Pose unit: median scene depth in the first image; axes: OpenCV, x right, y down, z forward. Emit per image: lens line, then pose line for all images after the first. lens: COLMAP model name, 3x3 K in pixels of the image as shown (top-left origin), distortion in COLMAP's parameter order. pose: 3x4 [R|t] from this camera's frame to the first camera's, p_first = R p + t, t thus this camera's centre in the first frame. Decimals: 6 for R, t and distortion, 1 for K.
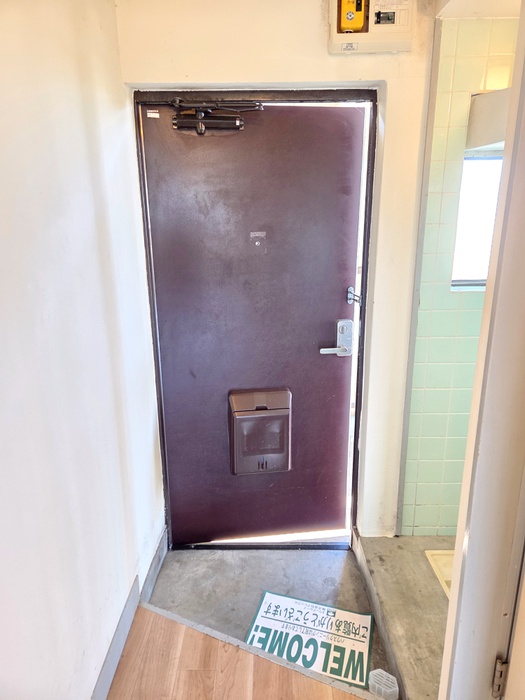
lens RADIAL K [[465.5, 0, 262.5], [0, 465.5, 350.0], [0, 0, 1]] dist [0.017402, -0.001500]
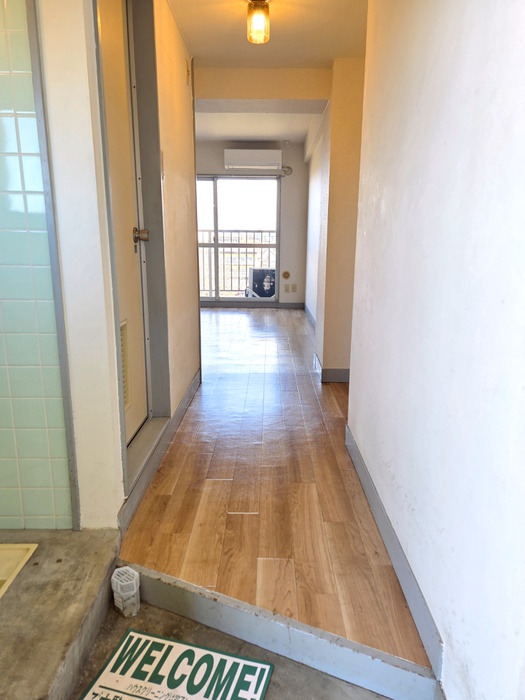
lens RADIAL K [[465.5, 0, 262.5], [0, 465.5, 350.0], [0, 0, 1]] dist [0.017402, -0.001500]
pose [[-0.999999, -0.001650, -0.000001, -0.030227], [-0.001444, 0.874442, 0.485128, -0.179870], [-0.000800, 0.485127, -0.874443, 1.495271]]
